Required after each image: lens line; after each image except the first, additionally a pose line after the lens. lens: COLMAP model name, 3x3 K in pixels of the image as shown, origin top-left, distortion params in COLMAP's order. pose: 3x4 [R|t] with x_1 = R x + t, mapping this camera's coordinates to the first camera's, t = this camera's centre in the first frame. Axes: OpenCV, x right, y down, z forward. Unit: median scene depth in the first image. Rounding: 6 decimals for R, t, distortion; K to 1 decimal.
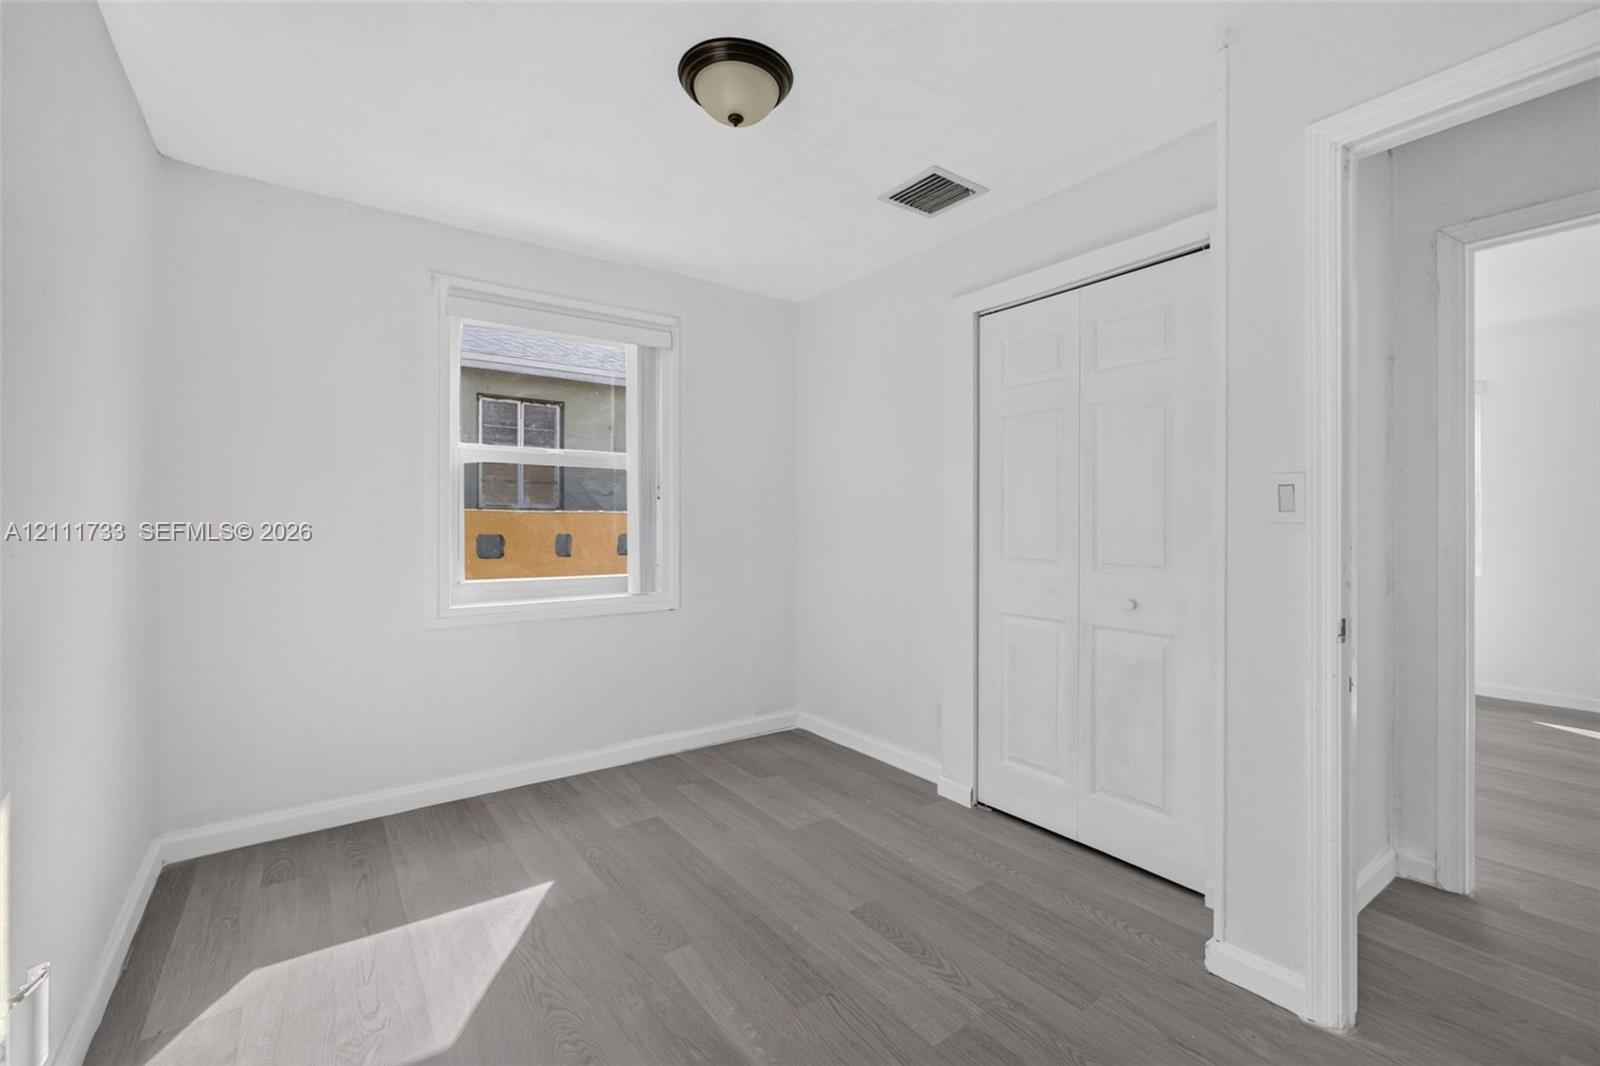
lens RADIAL K [[687.8, 0, 792.7], [0, 687.8, 531.4], [0, 0, 1]] dist [-0.006548, -0.000035]
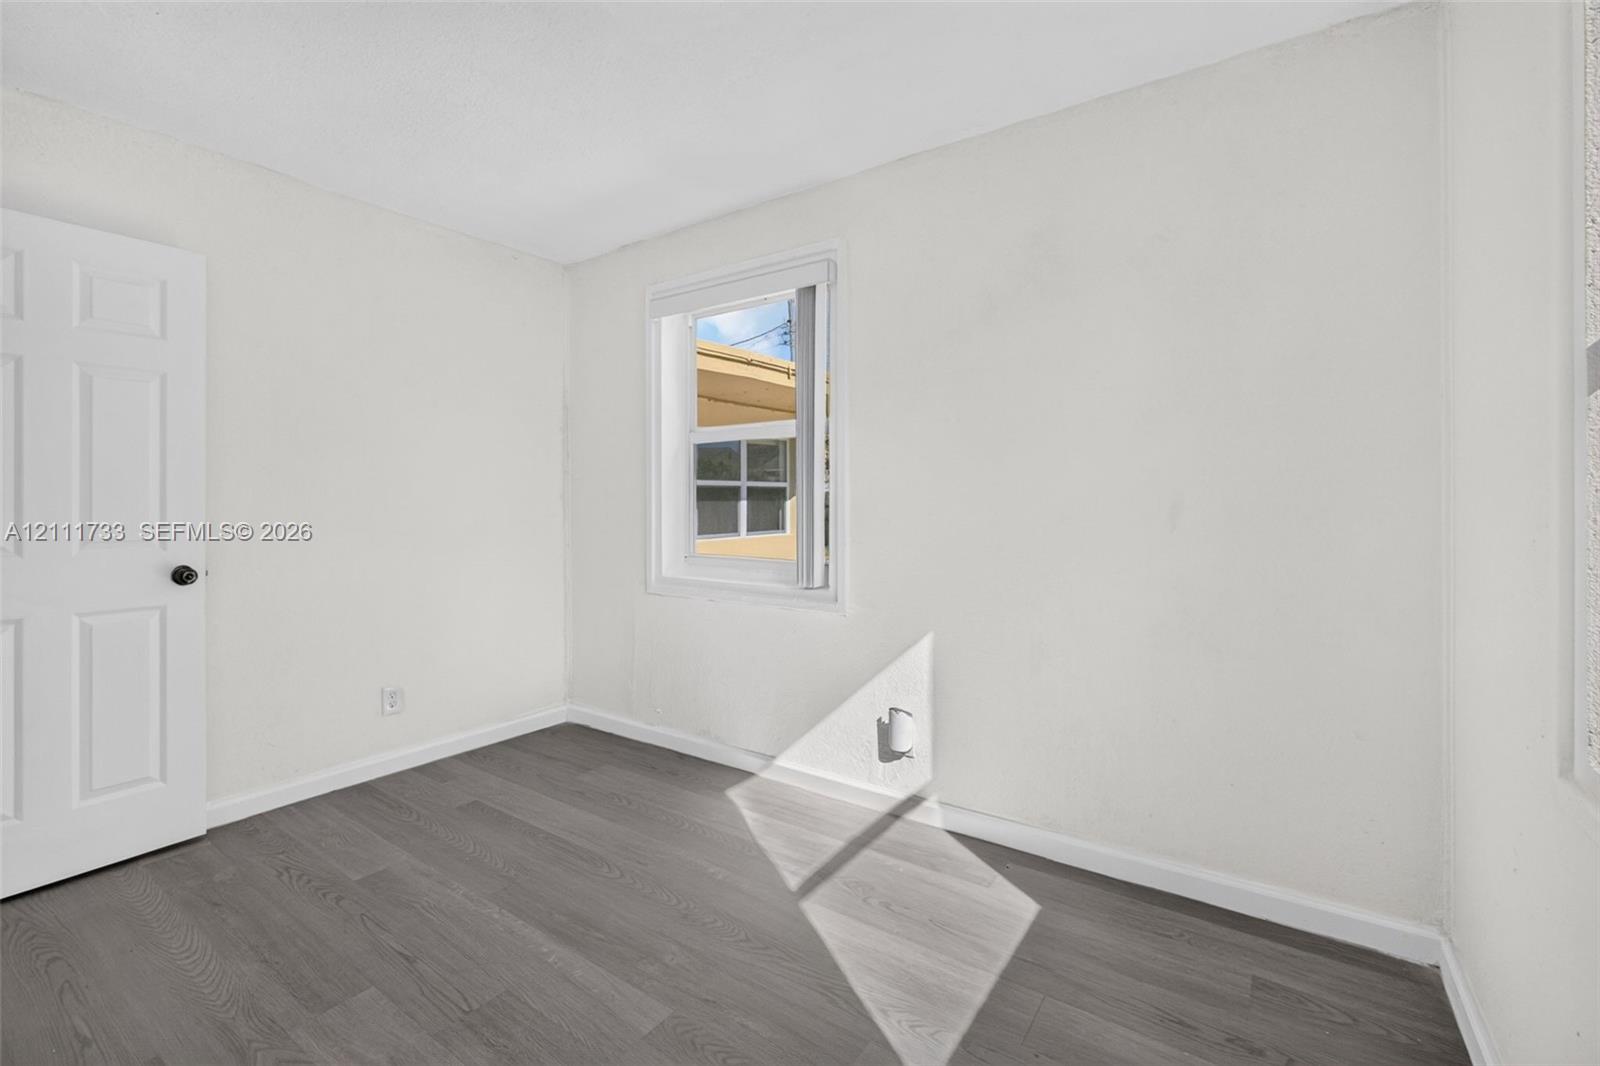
lens RADIAL K [[714.5, 0, 803.8], [0, 714.5, 506.3], [0, 0, 1]] dist [-0.002273, 0.000269]
pose [[-0.942228, 0.008797, -0.334856, -0.054604], [0.001000, 0.999725, 0.023450, -0.027952], [0.334970, 0.021760, -0.941978, 1.945905]]
